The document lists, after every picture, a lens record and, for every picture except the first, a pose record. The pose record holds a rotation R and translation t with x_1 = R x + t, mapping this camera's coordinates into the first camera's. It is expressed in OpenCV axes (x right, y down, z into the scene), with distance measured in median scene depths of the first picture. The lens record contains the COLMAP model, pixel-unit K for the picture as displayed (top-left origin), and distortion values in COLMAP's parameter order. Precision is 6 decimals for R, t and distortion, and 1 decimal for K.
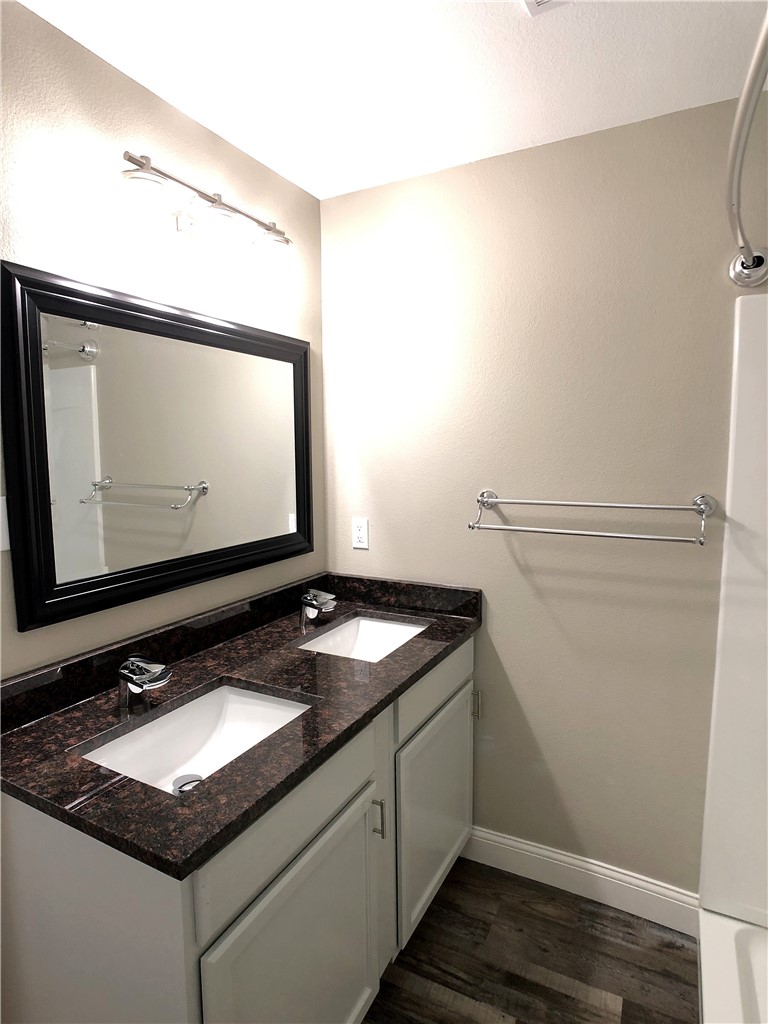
lens RADIAL K [[574.3, 0, 384.0], [0, 574.3, 512.0], [0, 0, 1]] dist [-0.071713, 0.036706]
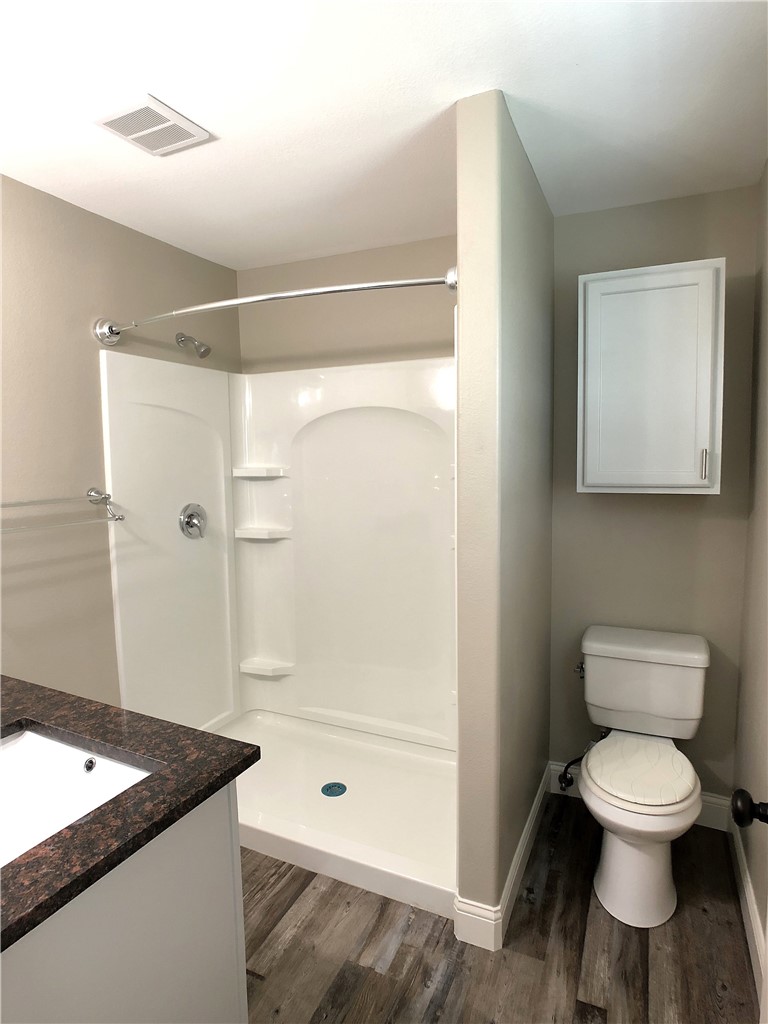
lens RADIAL K [[574.3, 0, 384.0], [0, 574.3, 512.0], [0, 0, 1]] dist [-0.071713, 0.036706]
pose [[-0.010093, -0.096713, 0.995261, -0.835166], [0.129361, 0.986822, 0.097205, -0.015964], [-0.991546, 0.129729, 0.002551, 0.307955]]
